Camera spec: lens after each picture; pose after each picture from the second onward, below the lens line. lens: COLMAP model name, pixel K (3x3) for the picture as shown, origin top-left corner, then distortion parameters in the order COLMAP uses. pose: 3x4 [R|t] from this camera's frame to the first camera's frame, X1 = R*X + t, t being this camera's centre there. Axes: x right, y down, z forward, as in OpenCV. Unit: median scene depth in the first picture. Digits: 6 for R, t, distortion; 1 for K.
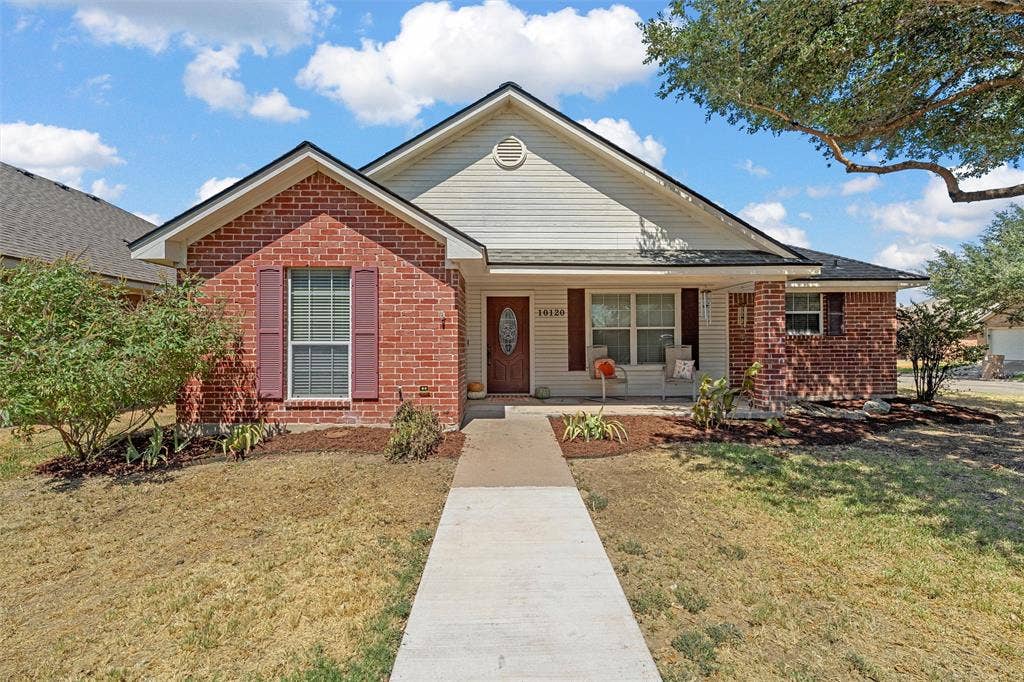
lens RADIAL K [[503.8, 0, 512.0], [0, 503.8, 341.0], [0, 0, 1]] dist [0.000669, 0.000109]
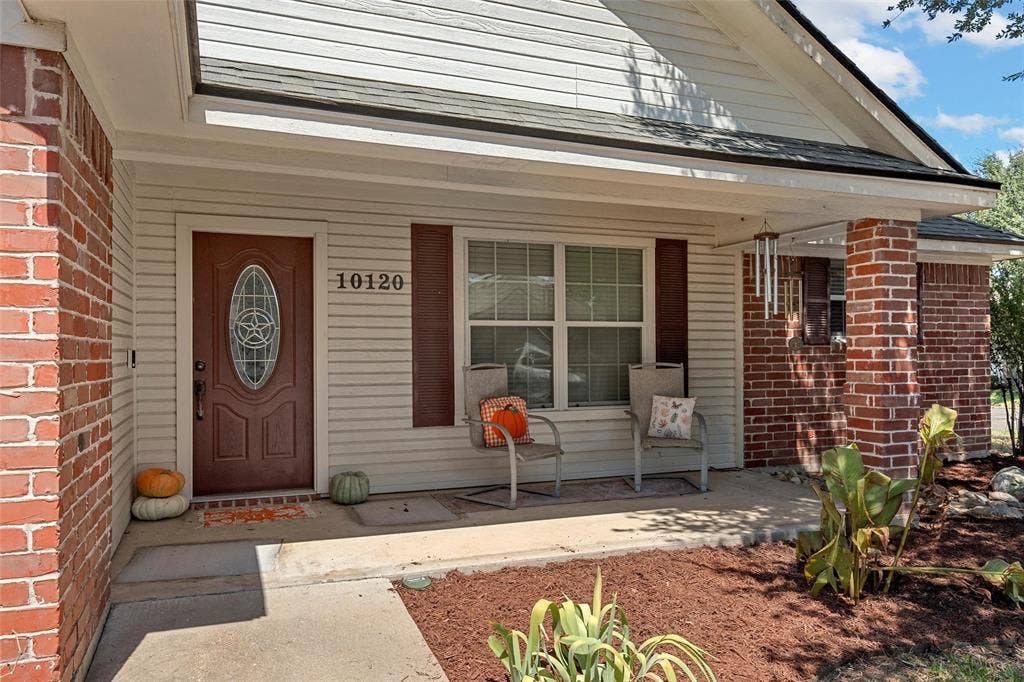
lens RADIAL K [[735.4, 0, 509.8], [0, 735.4, 353.0], [0, 0, 1]] dist [0.004104, 0.002010]
pose [[0.936776, 0.001598, 0.349925, -0.021657], [-0.003392, 0.999984, 0.004515, -0.003259], [-0.349912, -0.005417, 0.936767, 0.423774]]
